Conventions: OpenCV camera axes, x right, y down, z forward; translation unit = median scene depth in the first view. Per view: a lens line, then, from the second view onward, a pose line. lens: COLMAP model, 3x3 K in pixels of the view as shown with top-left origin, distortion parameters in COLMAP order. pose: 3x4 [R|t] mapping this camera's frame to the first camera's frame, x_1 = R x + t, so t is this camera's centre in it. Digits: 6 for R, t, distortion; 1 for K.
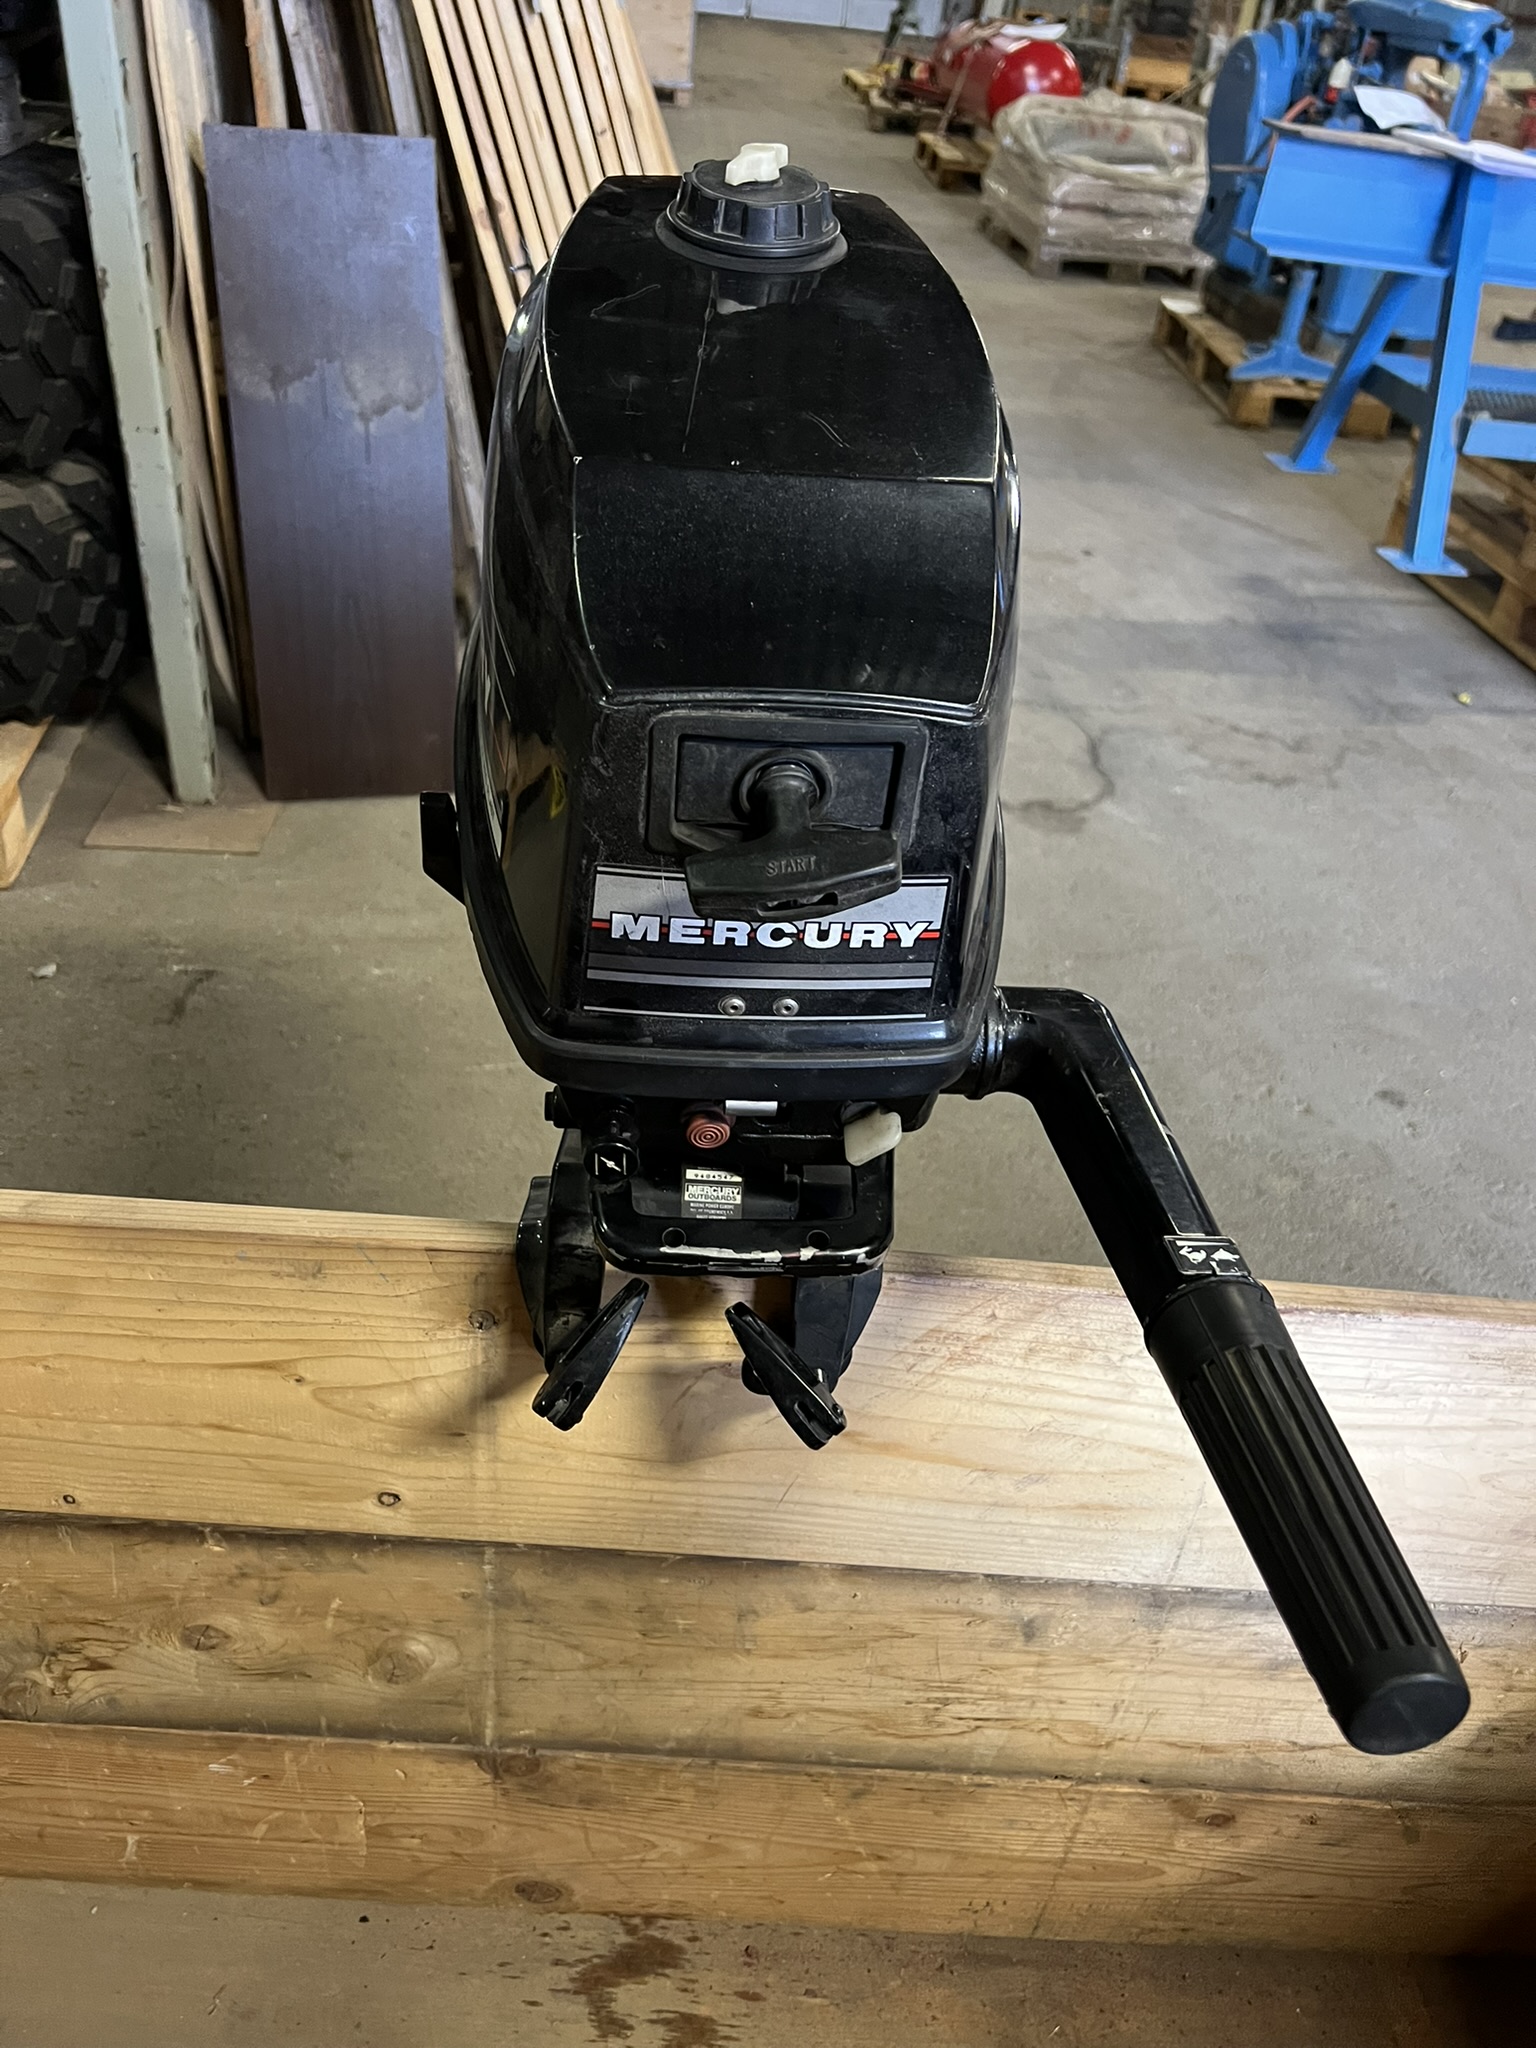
lens RADIAL K [[1559.3, 0, 768.9], [0, 1559.3, 1002.7], [0, 0, 1]] dist [0.043167, -0.054822]
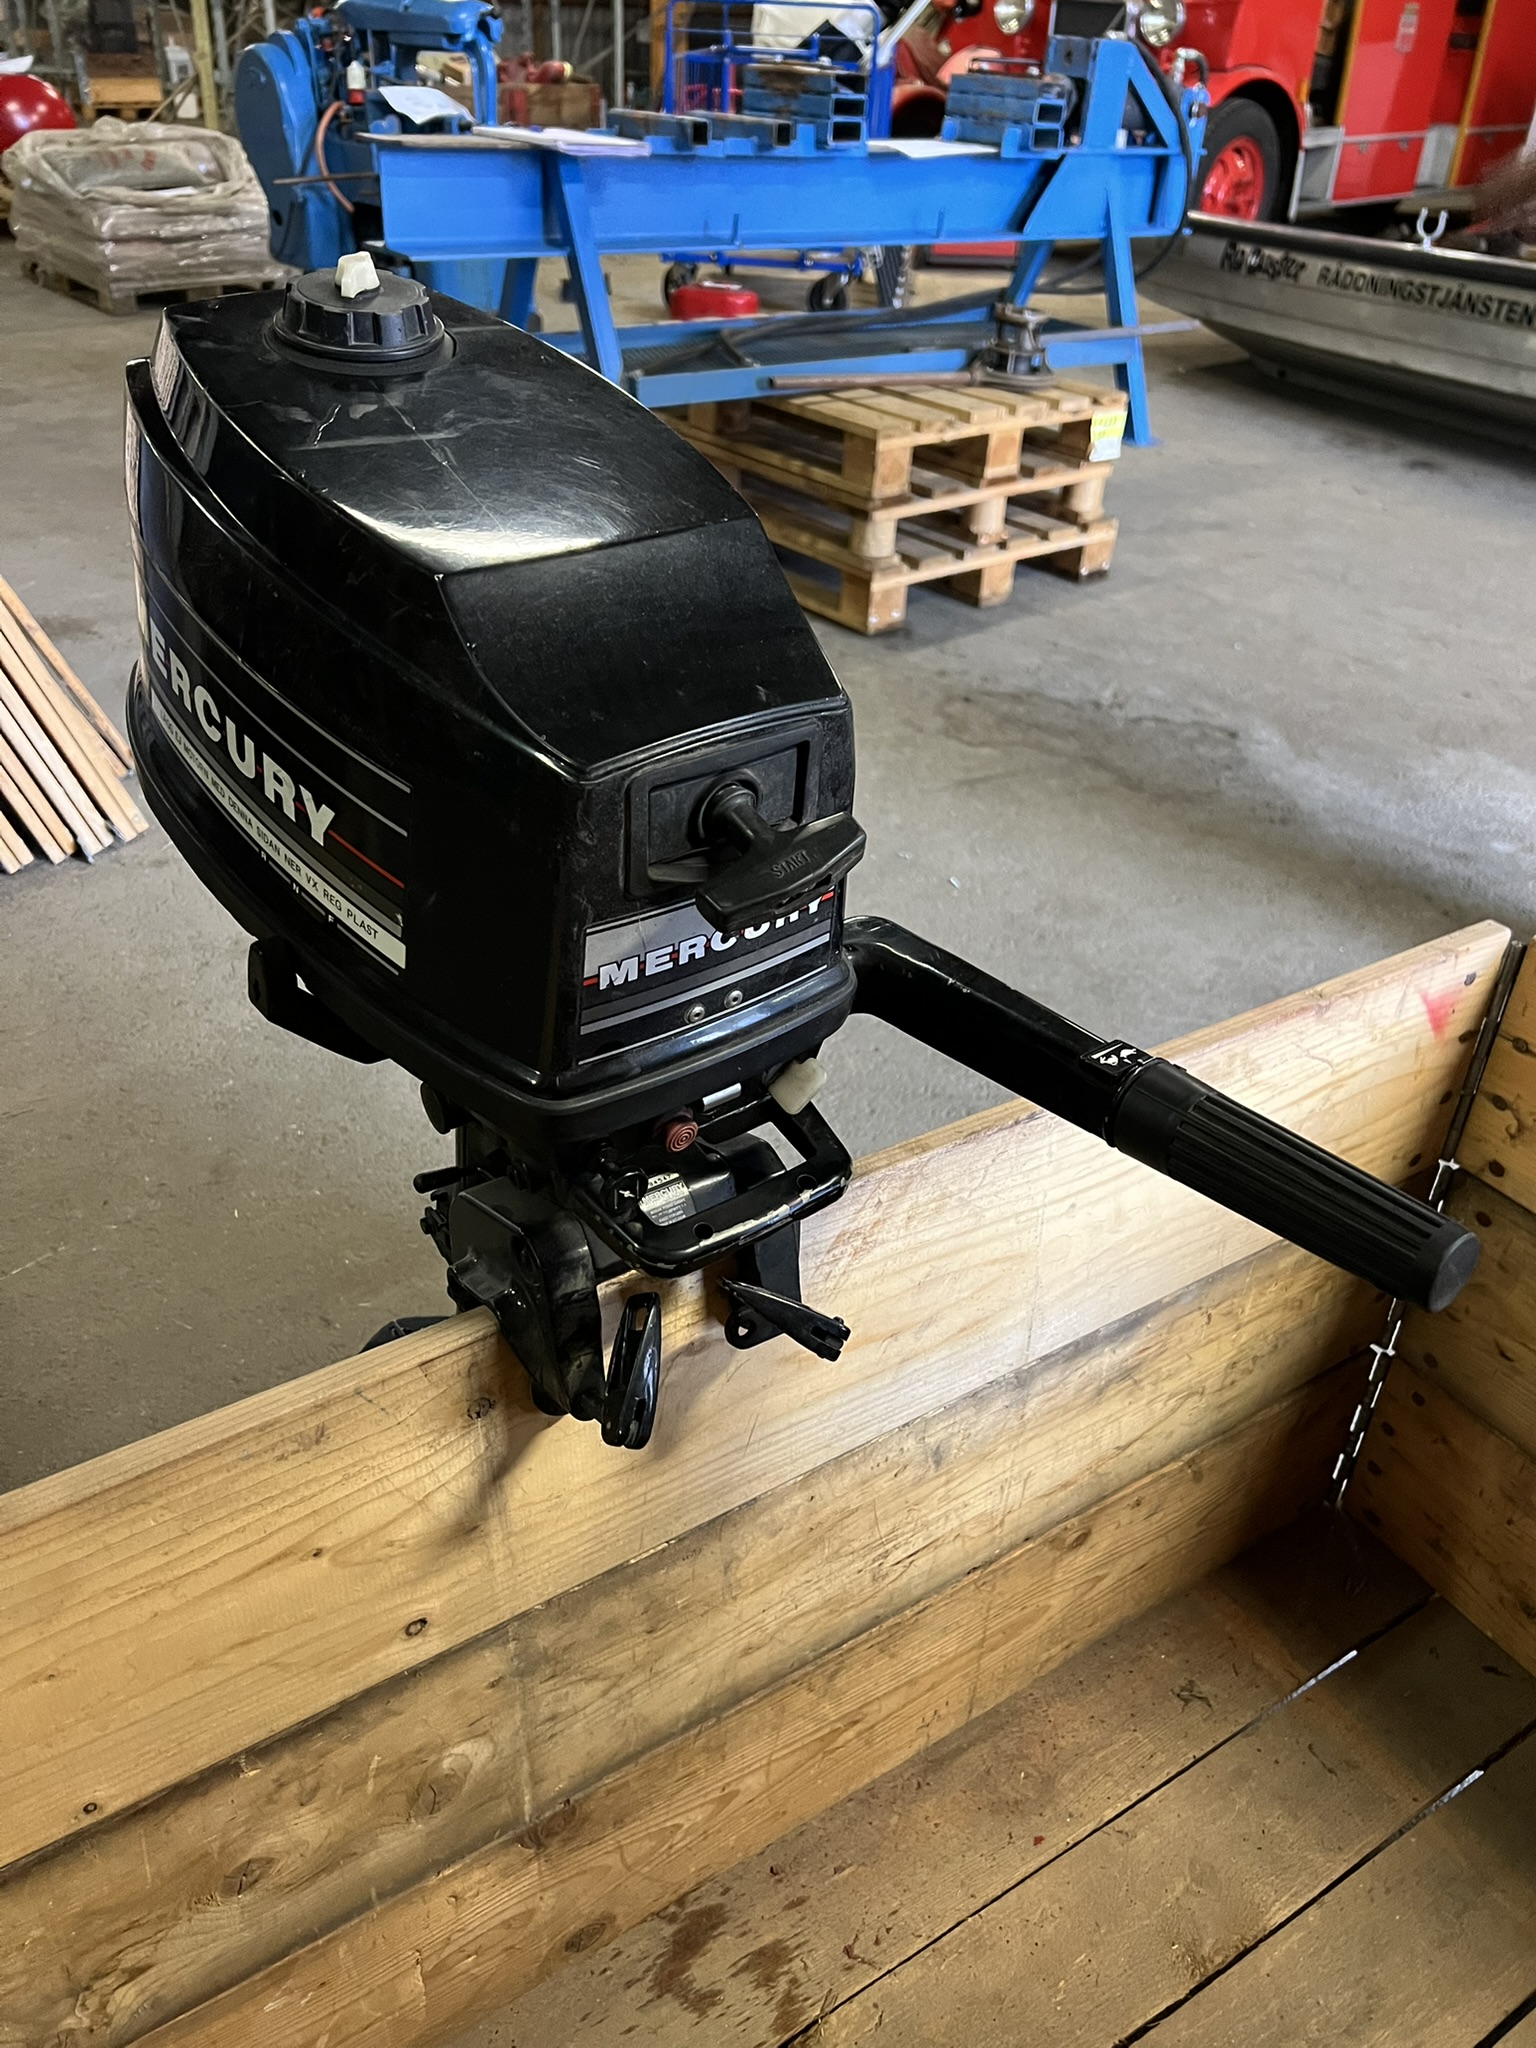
lens RADIAL K [[1546.8, 0, 771.3], [0, 1546.8, 1020.4], [0, 0, 1]] dist [0.045056, -0.052736]
pose [[0.840873, -0.355620, 0.408003, -0.281041], [0.350826, 0.932159, 0.089446, -0.047939], [-0.412132, 0.067925, 0.908589, -0.021357]]
